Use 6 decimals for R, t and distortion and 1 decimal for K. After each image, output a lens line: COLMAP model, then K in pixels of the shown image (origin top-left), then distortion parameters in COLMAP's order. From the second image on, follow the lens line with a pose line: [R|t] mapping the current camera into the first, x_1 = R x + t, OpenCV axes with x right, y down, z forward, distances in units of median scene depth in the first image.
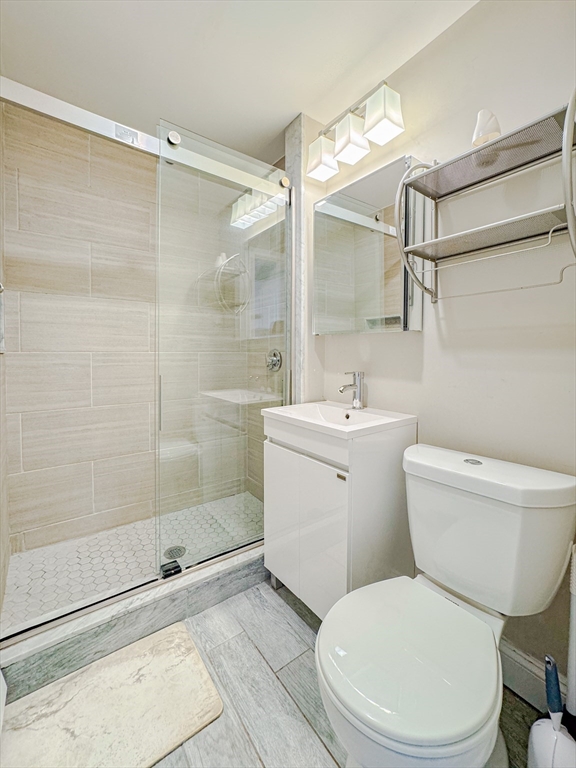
lens RADIAL K [[326.2, 0, 301.6], [0, 326.2, 360.6], [0, 0, 1]] dist [-0.040972, 0.020217]
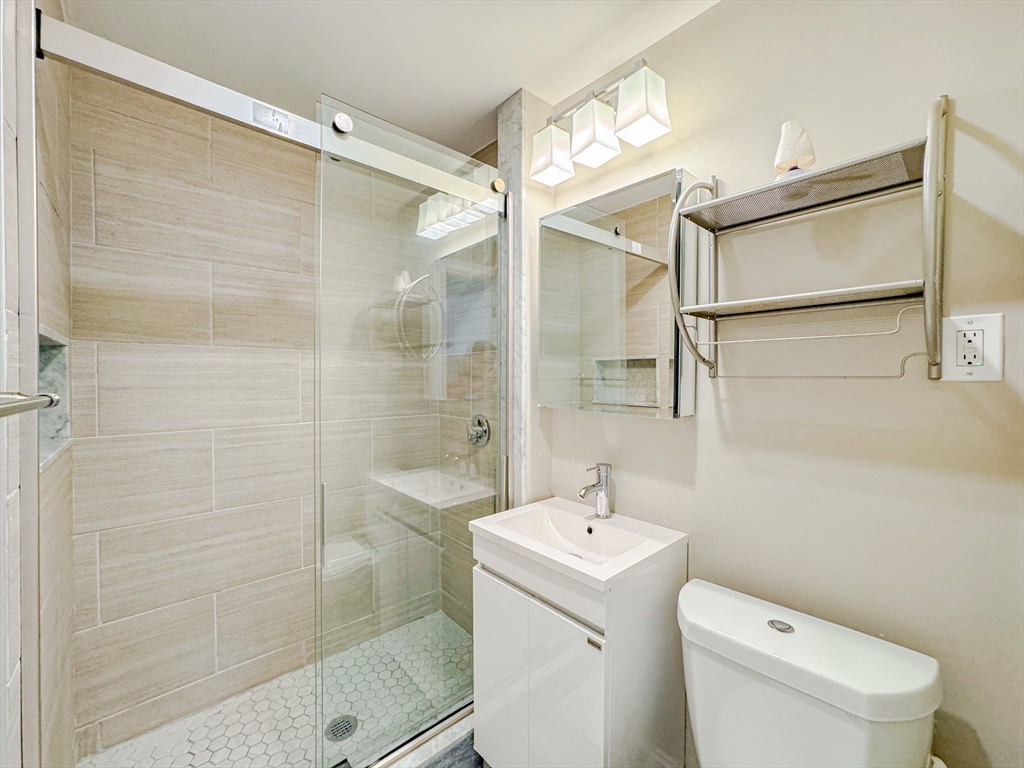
lens RADIAL K [[414.8, 0, 526.5], [0, 414.8, 383.1], [0, 0, 1]] dist [-0.040461, 0.017363]
pose [[0.996621, 0.010455, 0.081474, -0.066766], [-0.011354, 0.999880, 0.010576, -0.140159], [-0.081354, -0.011465, 0.996619, 0.092865]]
